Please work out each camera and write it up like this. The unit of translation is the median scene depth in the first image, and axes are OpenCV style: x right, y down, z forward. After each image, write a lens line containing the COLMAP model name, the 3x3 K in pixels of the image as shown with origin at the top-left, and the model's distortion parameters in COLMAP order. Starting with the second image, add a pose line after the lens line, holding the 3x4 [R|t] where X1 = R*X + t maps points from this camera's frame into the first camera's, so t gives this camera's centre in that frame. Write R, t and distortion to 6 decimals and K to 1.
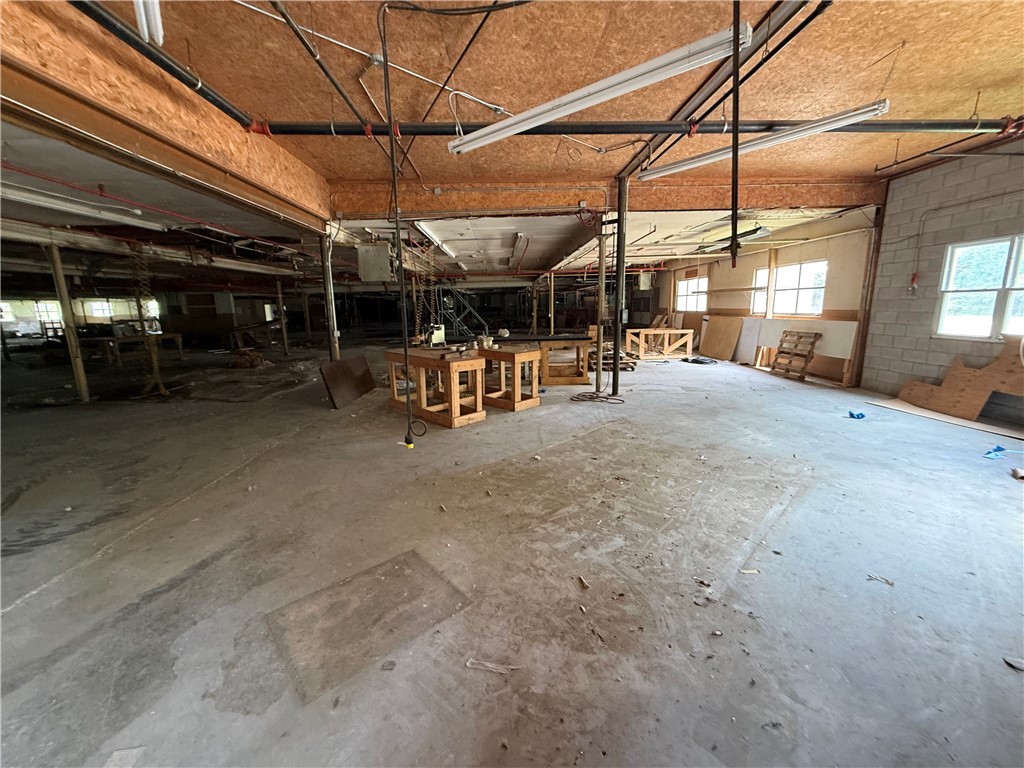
lens RADIAL K [[410.1, 0, 508.1], [0, 410.1, 381.6], [0, 0, 1]] dist [-0.002248, 0.000359]
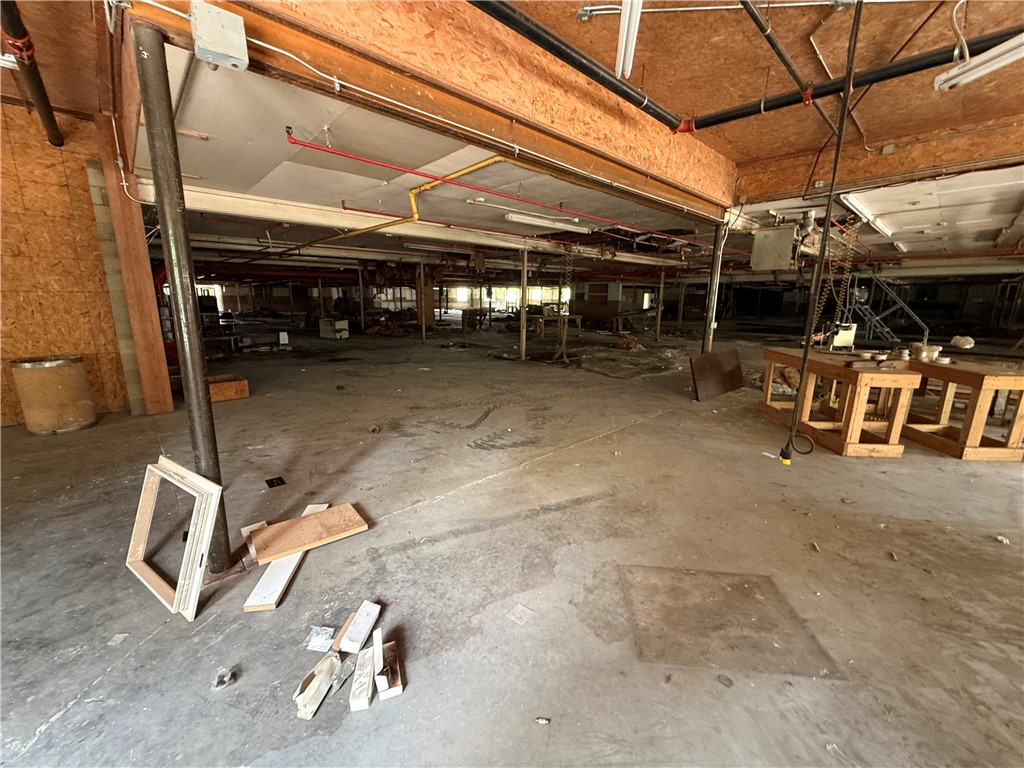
lens RADIAL K [[410.1, 0, 510.9], [0, 410.1, 381.8], [0, 0, 1]] dist [-0.002248, 0.000359]
pose [[0.669642, 0.173742, -0.722075, -0.029311], [-0.156462, 0.983434, 0.091528, 0.003082], [0.726016, 0.051686, 0.685733, -0.020564]]
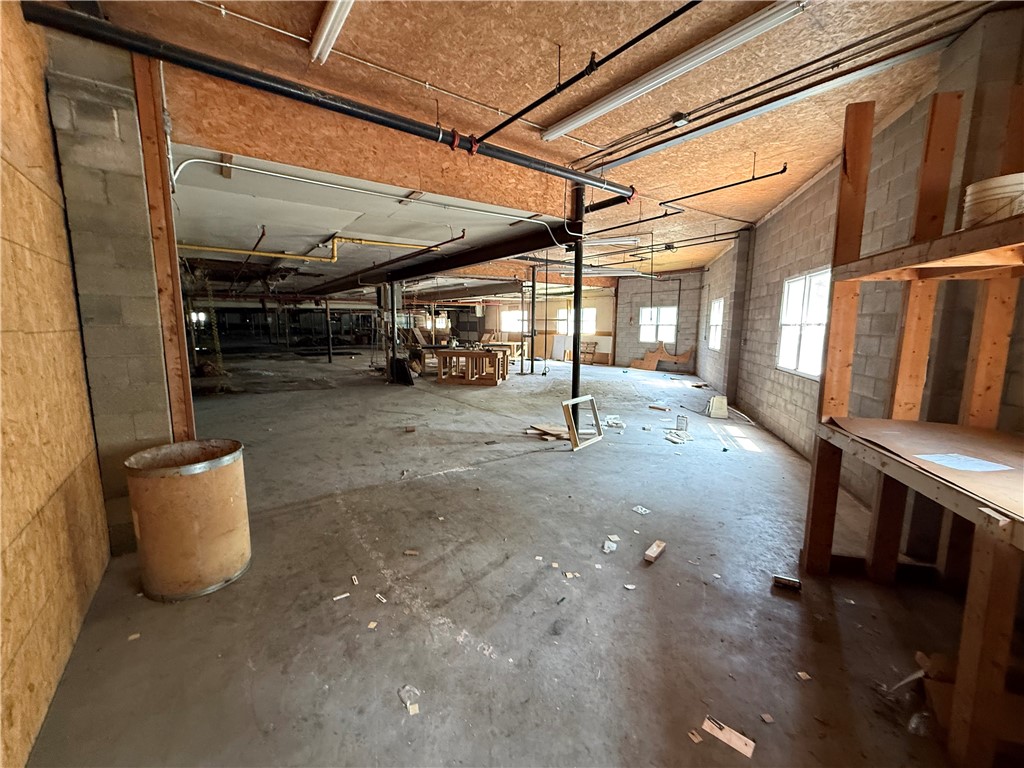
lens RADIAL K [[410.1, 0, 515.9], [0, 410.1, 384.3], [0, 0, 1]] dist [-0.002248, 0.000359]
pose [[0.813190, -0.059787, 0.578920, -0.602267], [0.084386, 0.996310, -0.015642, 0.071180], [-0.575848, 0.061573, 0.815235, -0.351823]]
